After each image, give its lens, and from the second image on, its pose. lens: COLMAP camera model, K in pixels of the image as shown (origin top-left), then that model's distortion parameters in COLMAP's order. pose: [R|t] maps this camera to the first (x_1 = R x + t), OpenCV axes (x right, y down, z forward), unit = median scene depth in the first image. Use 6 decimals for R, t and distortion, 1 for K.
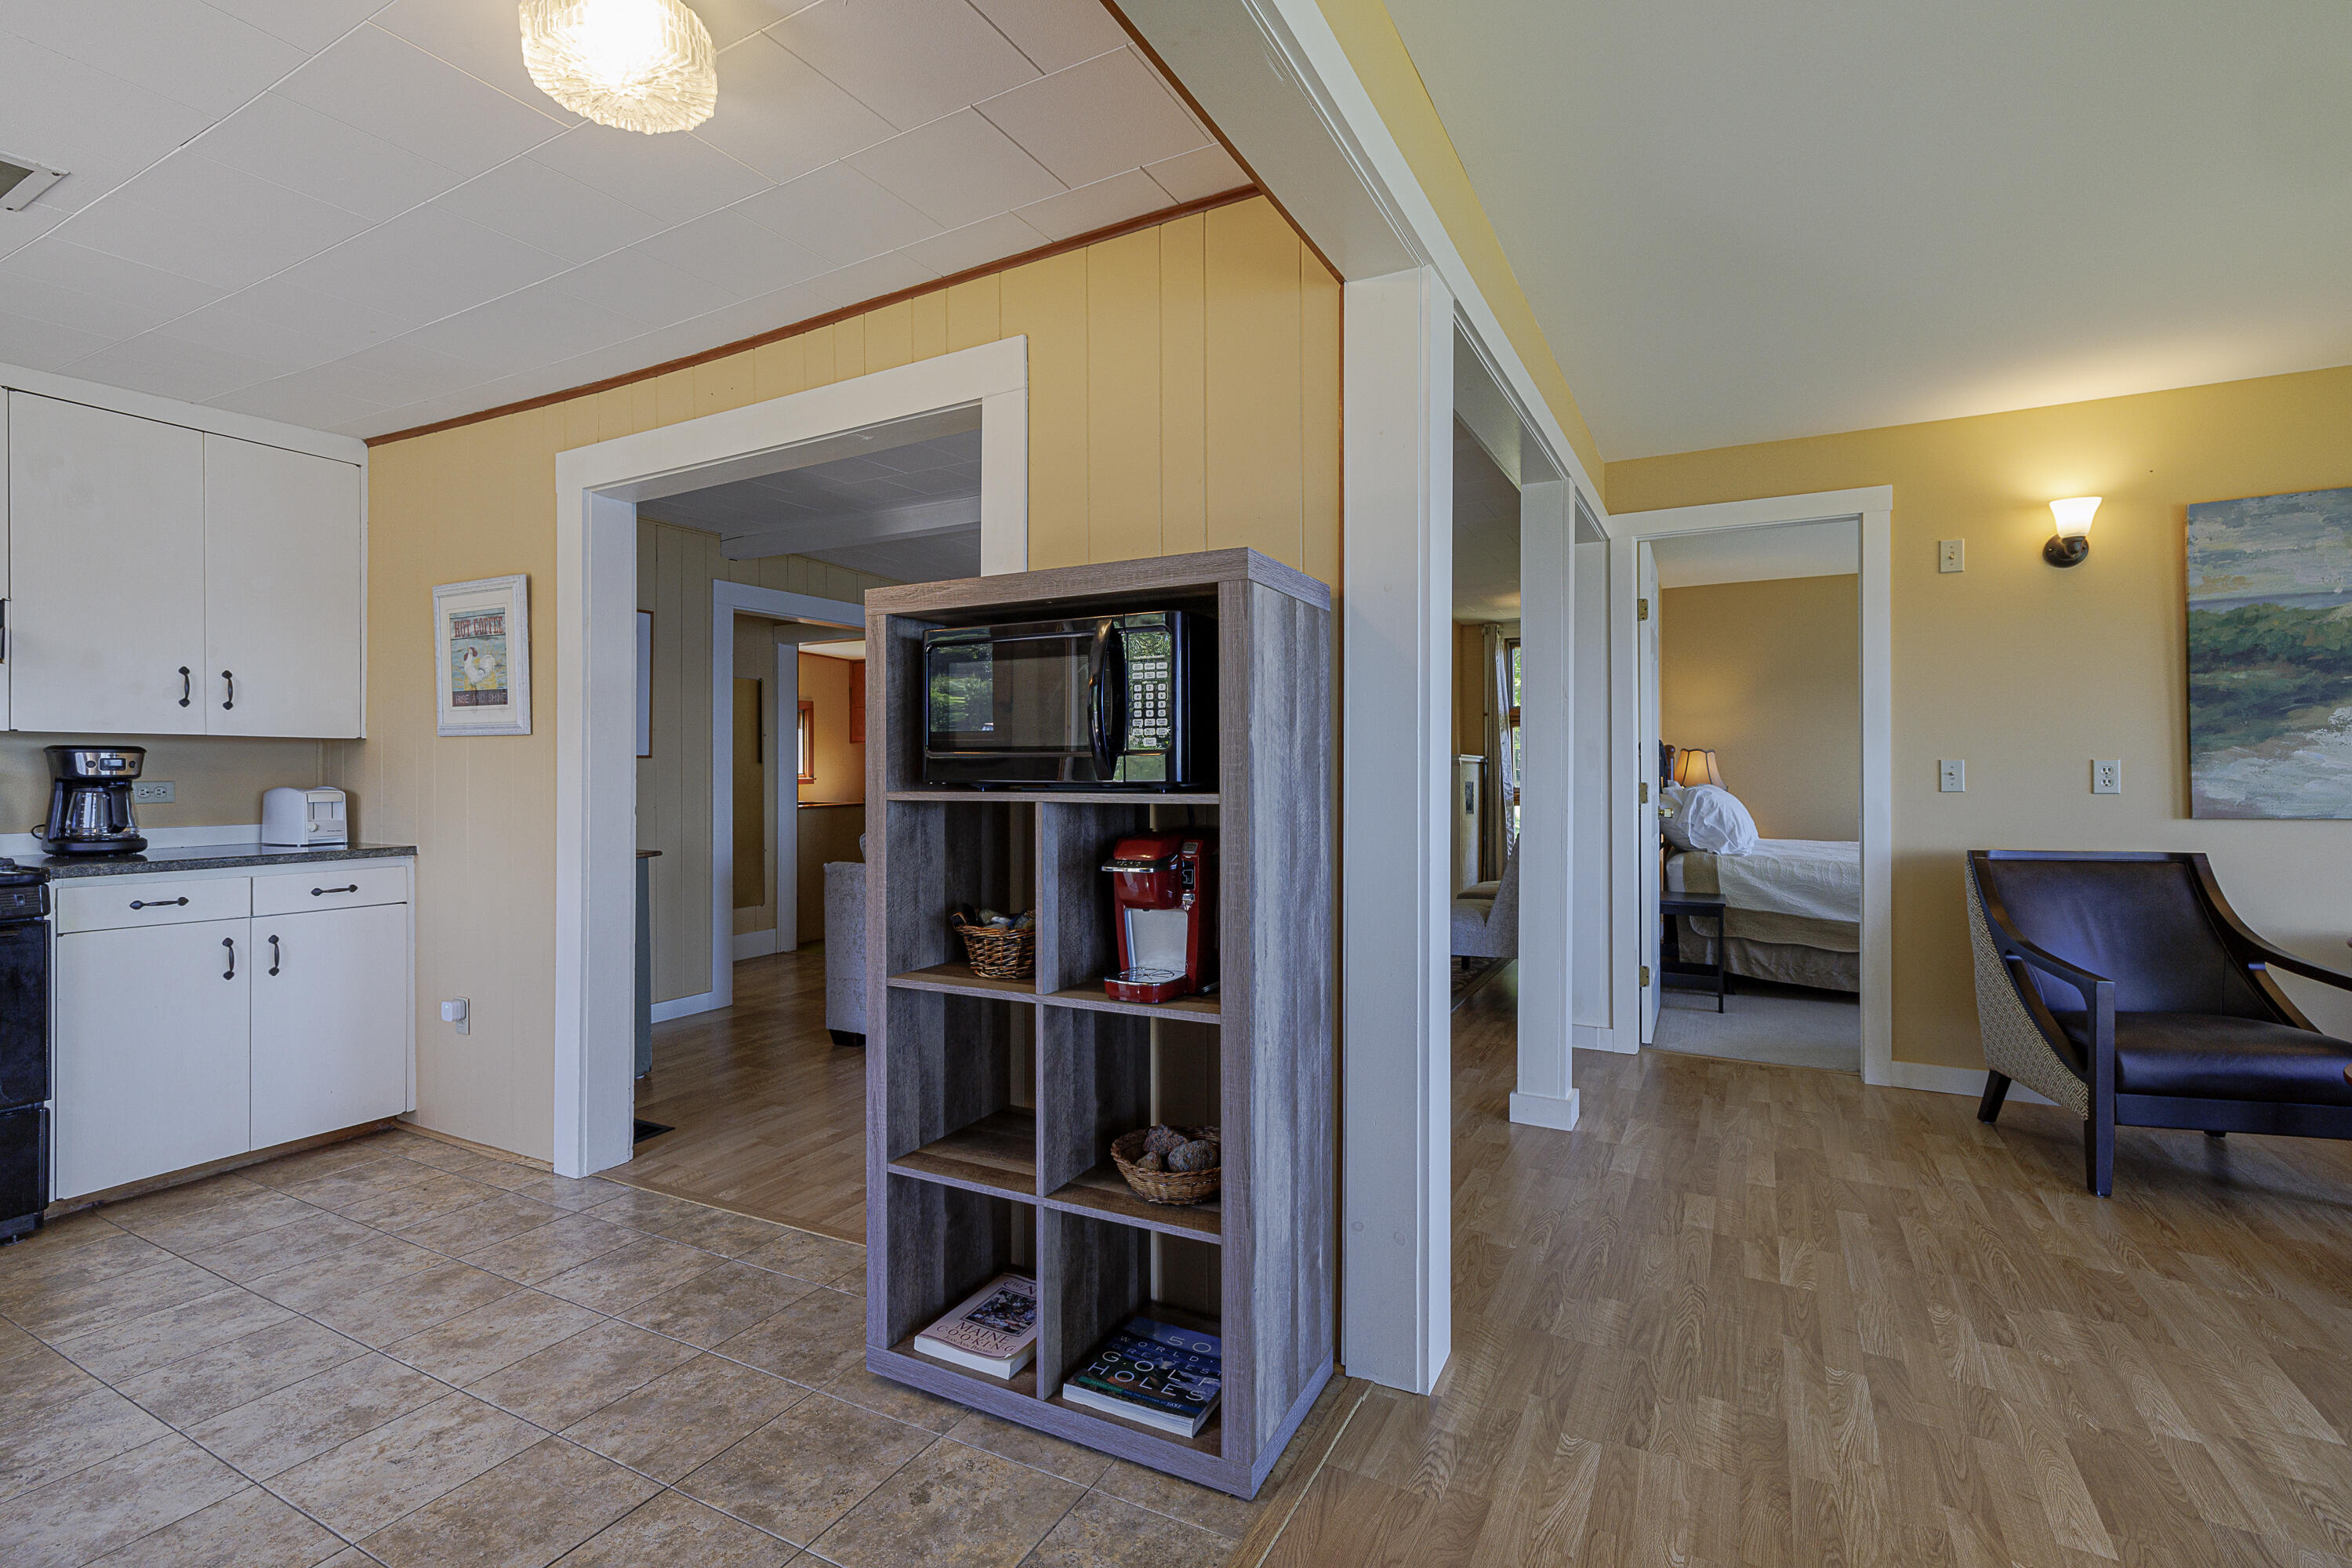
lens RADIAL K [[1053.2, 0, 1181.5], [0, 1053.2, 769.8], [0, 0, 1]] dist [0.006011, -0.000192]
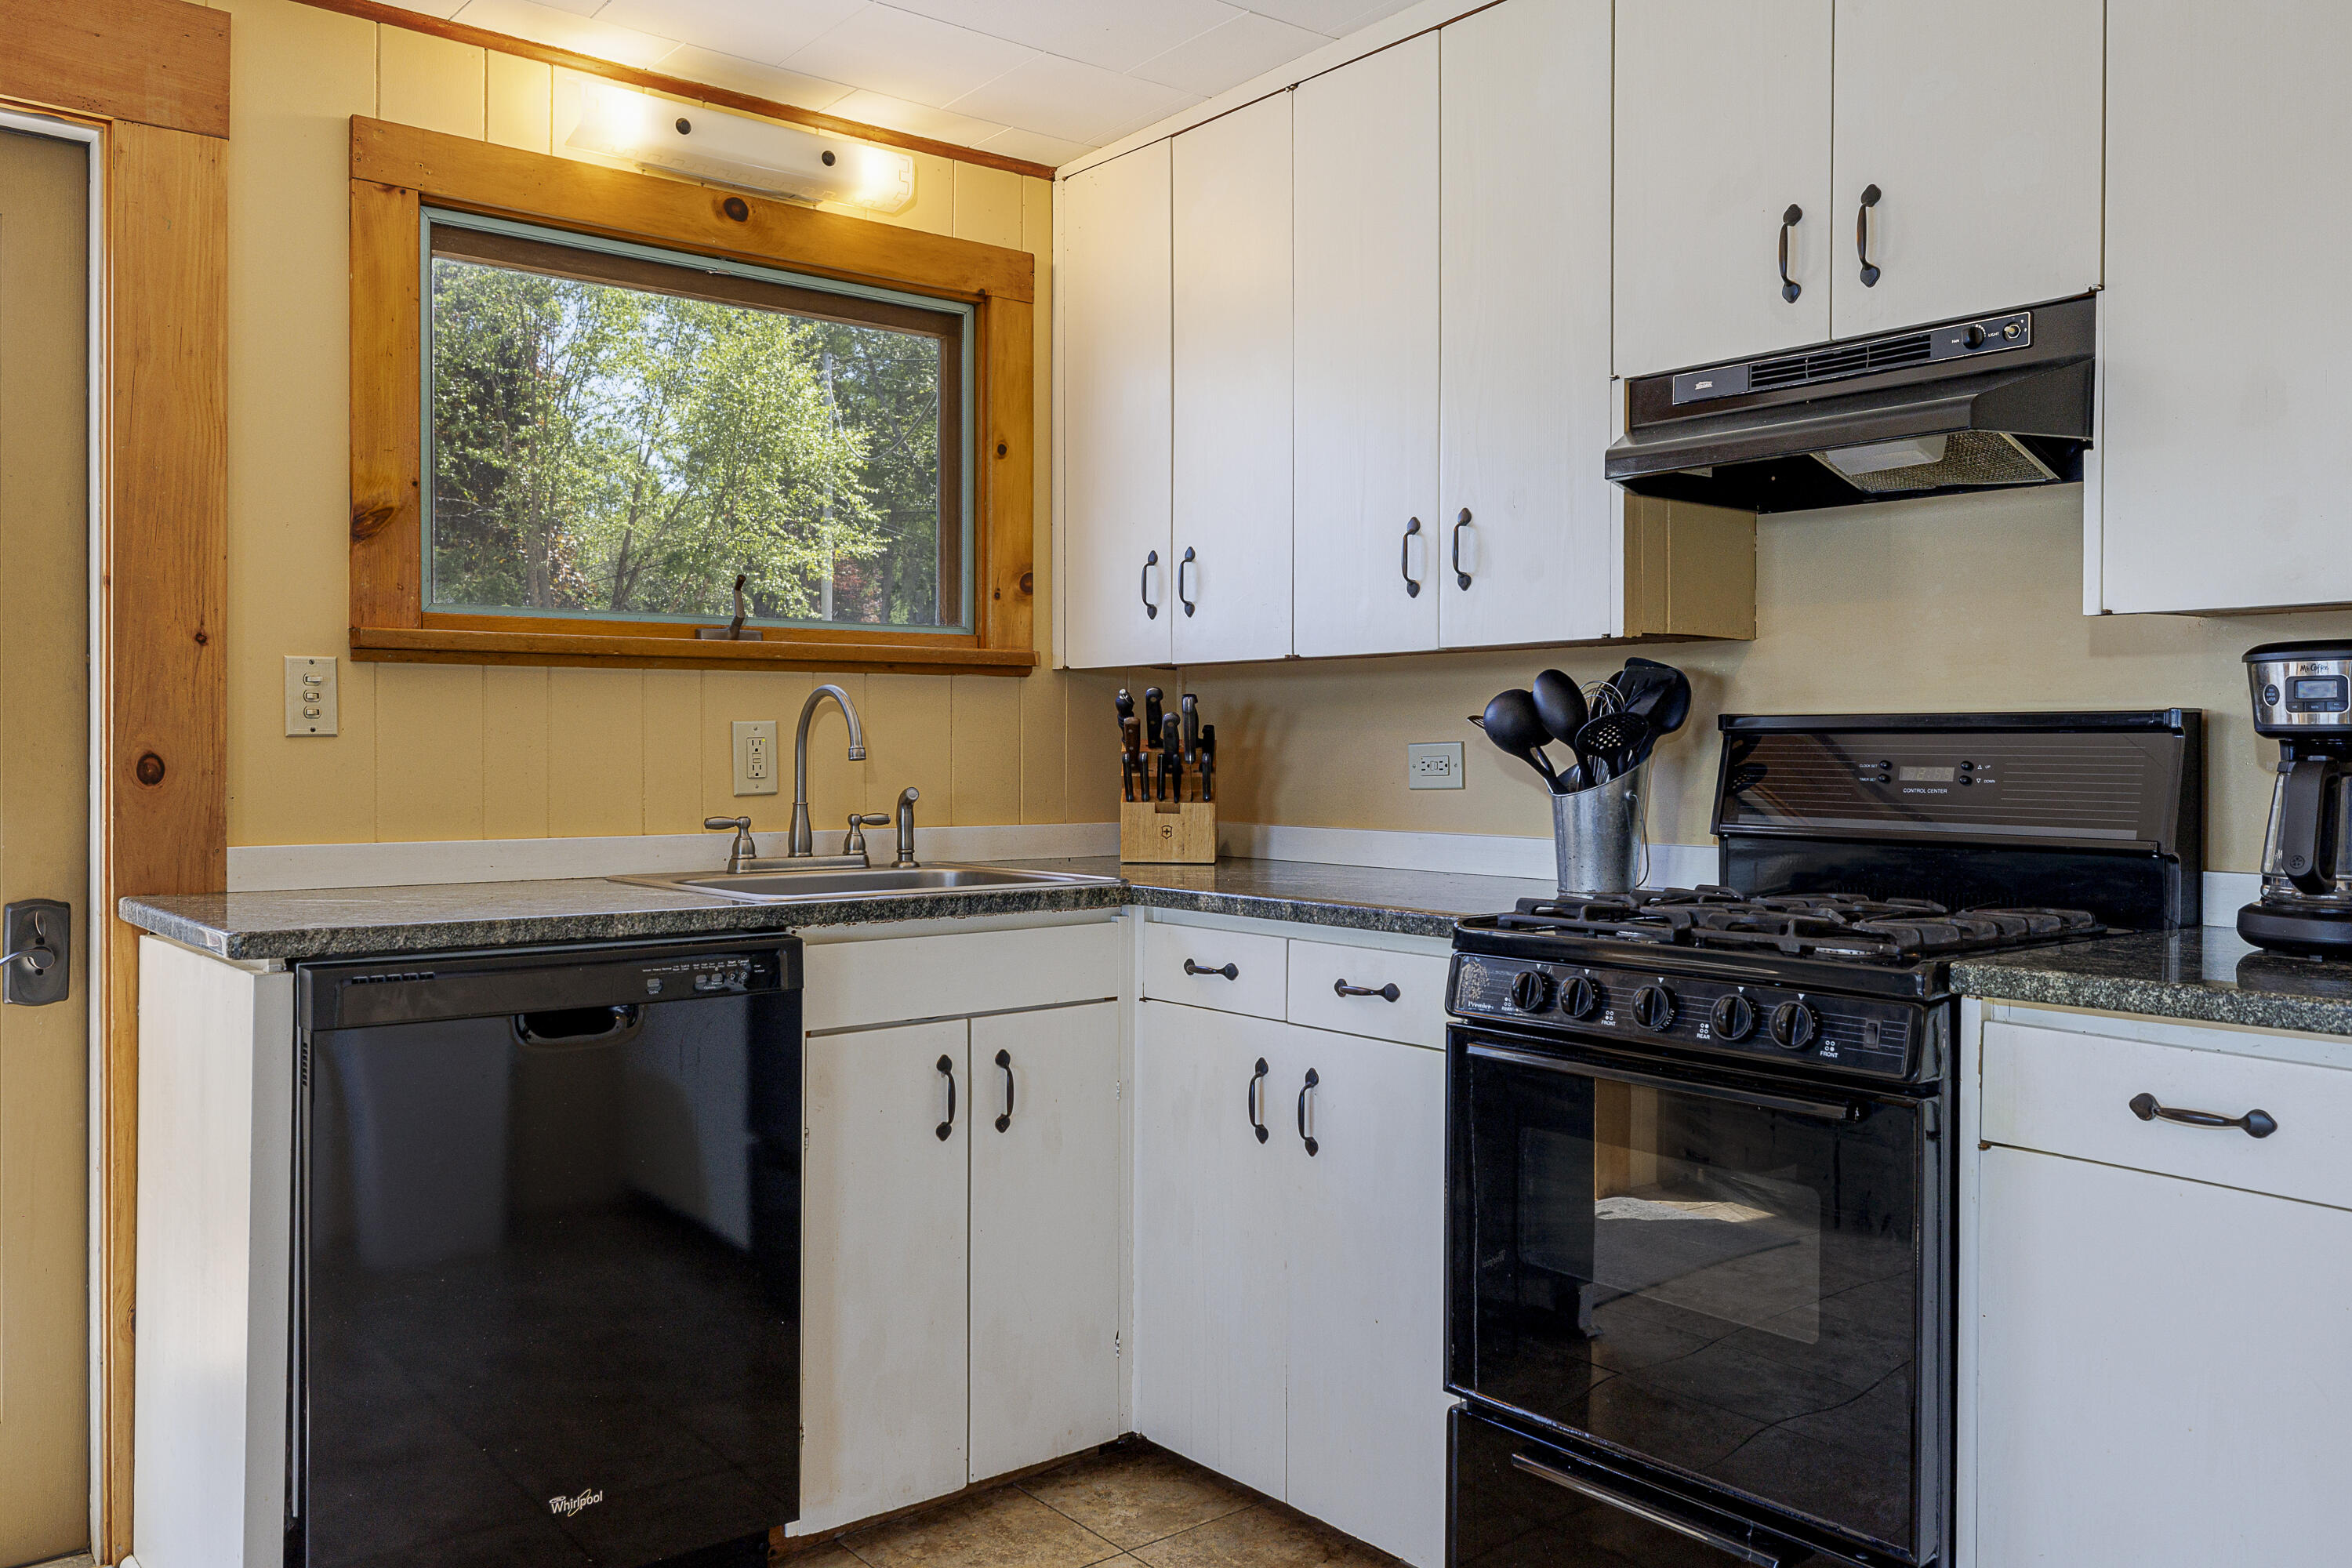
lens RADIAL K [[1782.8, 0, 1186.2], [0, 1782.8, 768.5], [0, 0, 1]] dist [-0.003280, 0.003598]
pose [[-0.386112, 0.008672, -0.922411, -0.295925], [-0.000989, 0.999951, 0.009815, 0.012751], [0.922451, 0.004703, -0.386085, 0.799286]]
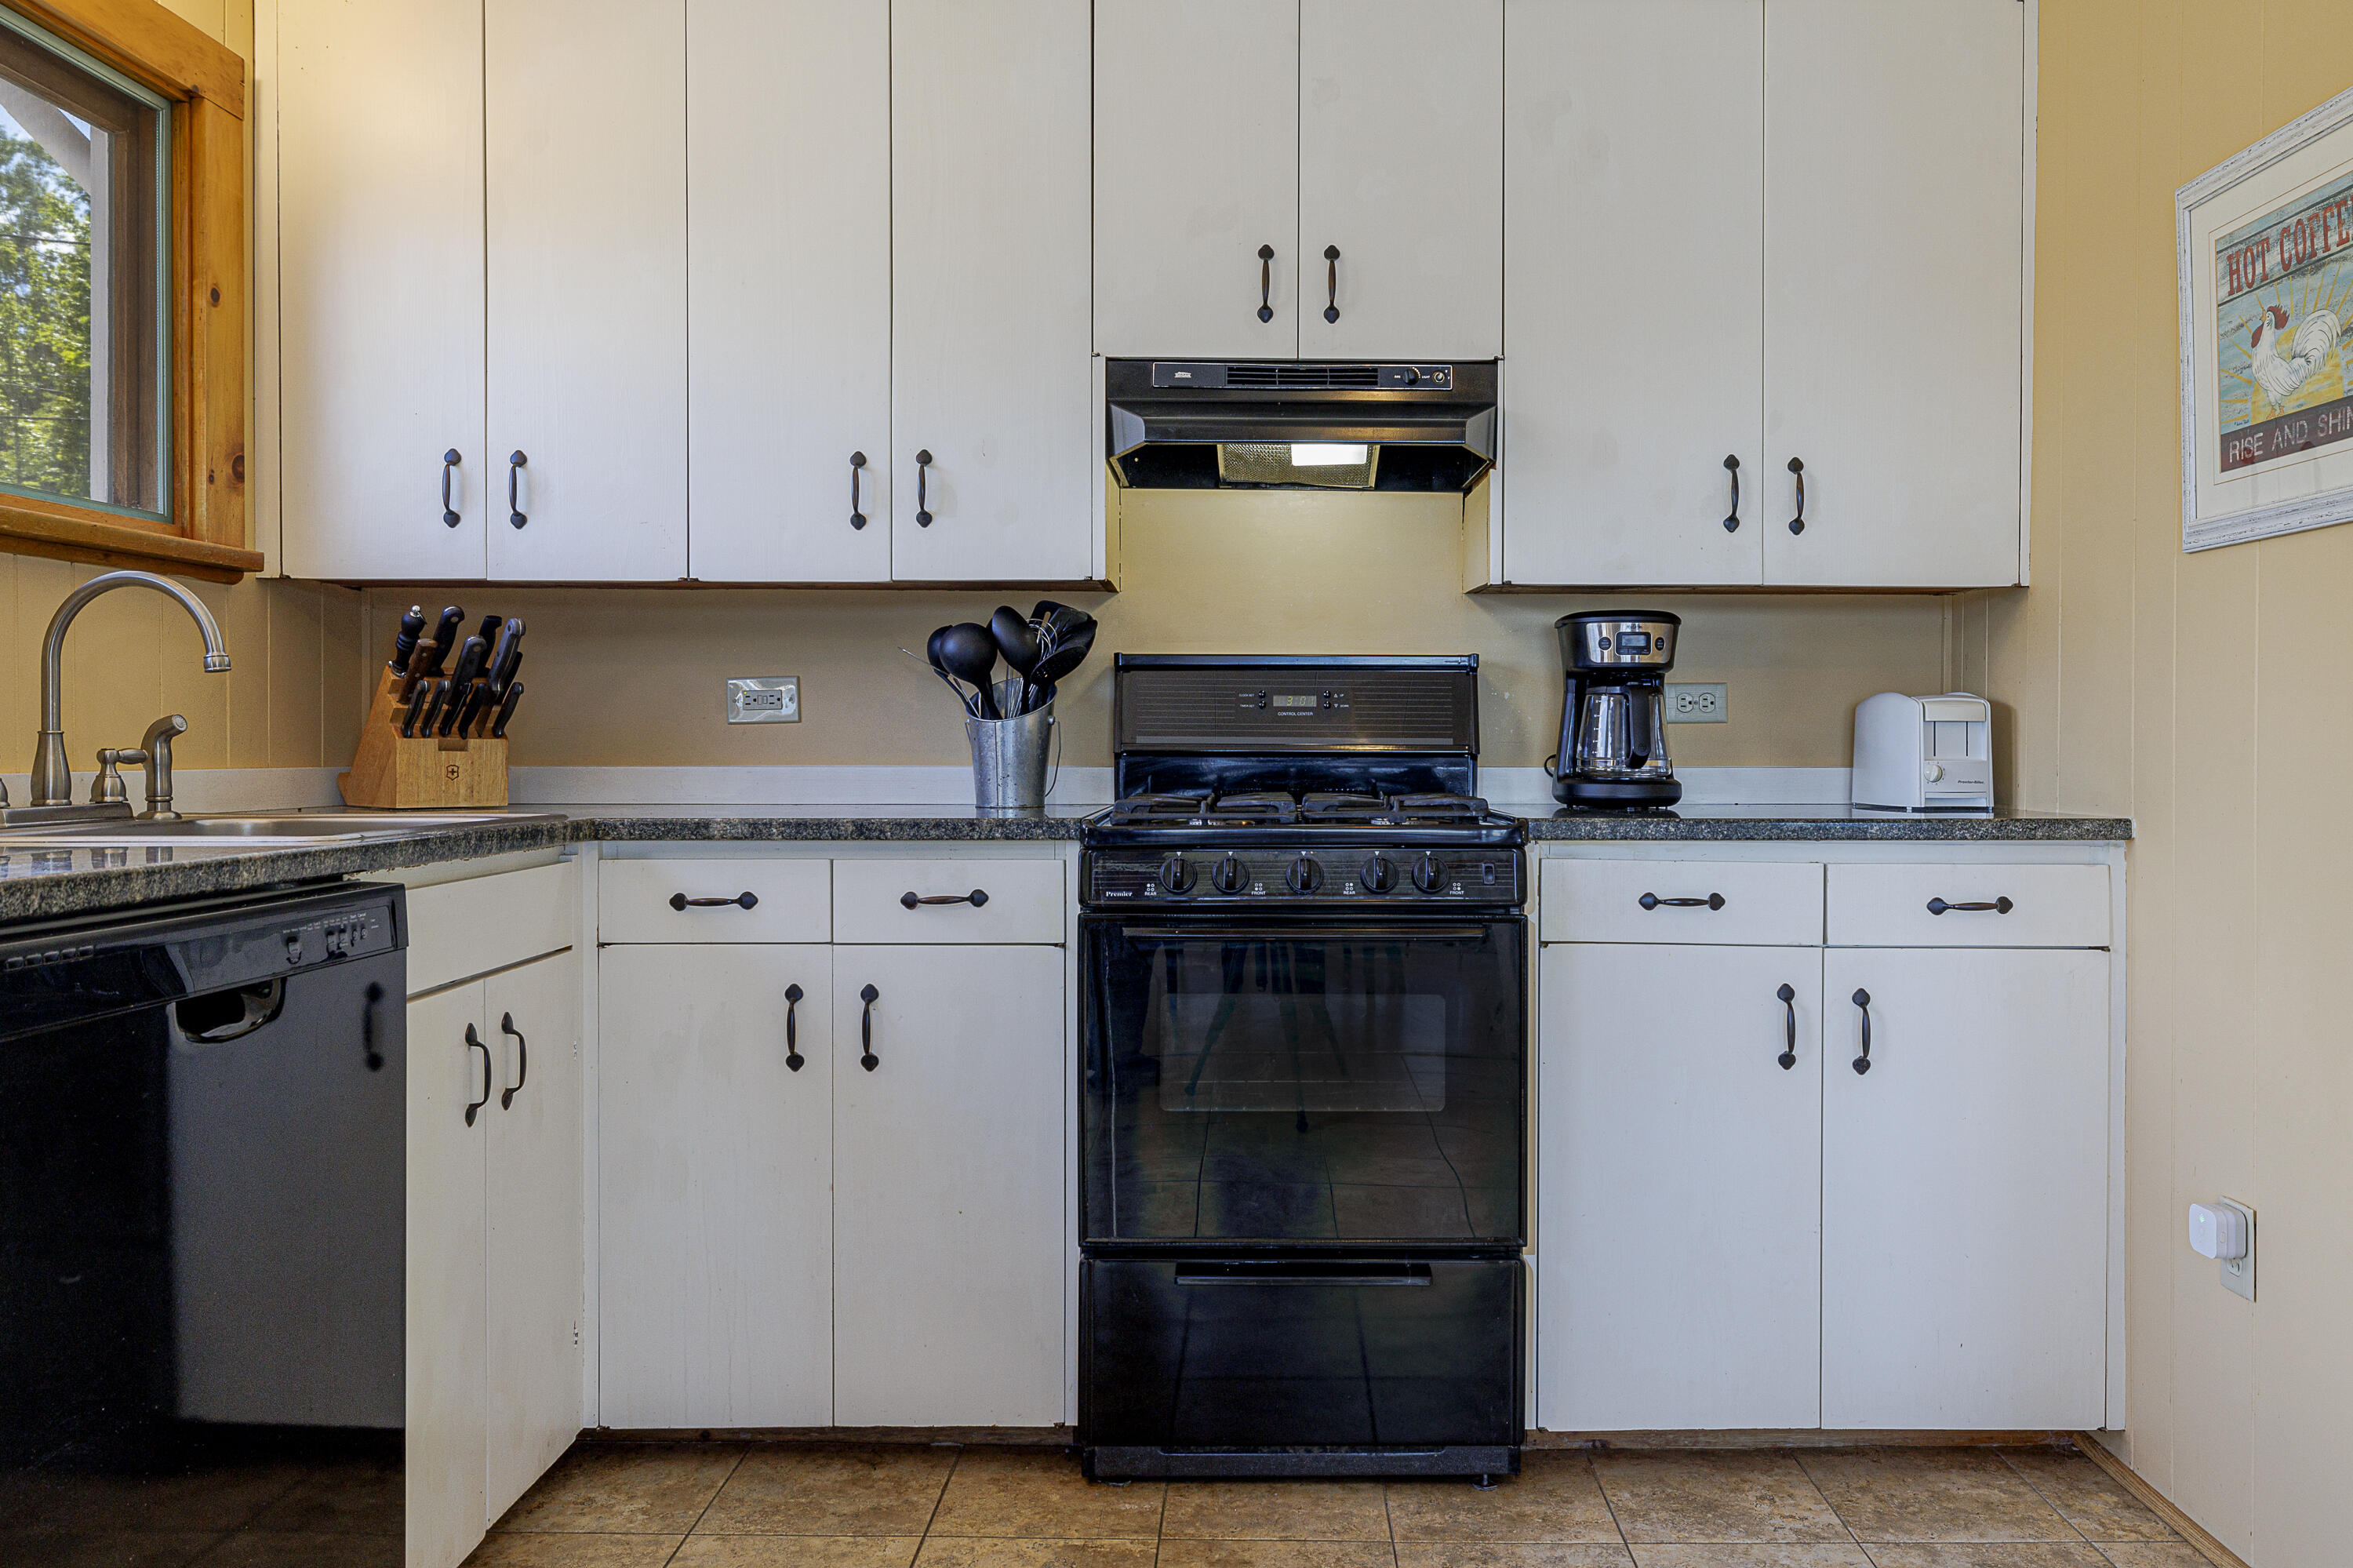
lens RADIAL K [[1665.9, 0, 1259.3], [0, 1665.9, 770.1], [0, 0, 1]] dist [-0.007309, 0.003273]
pose [[0.472481, 0.013269, -0.881241, -0.306190], [0.000057, 0.999886, 0.015086, 0.043594], [0.881341, -0.007178, 0.472427, 0.381224]]
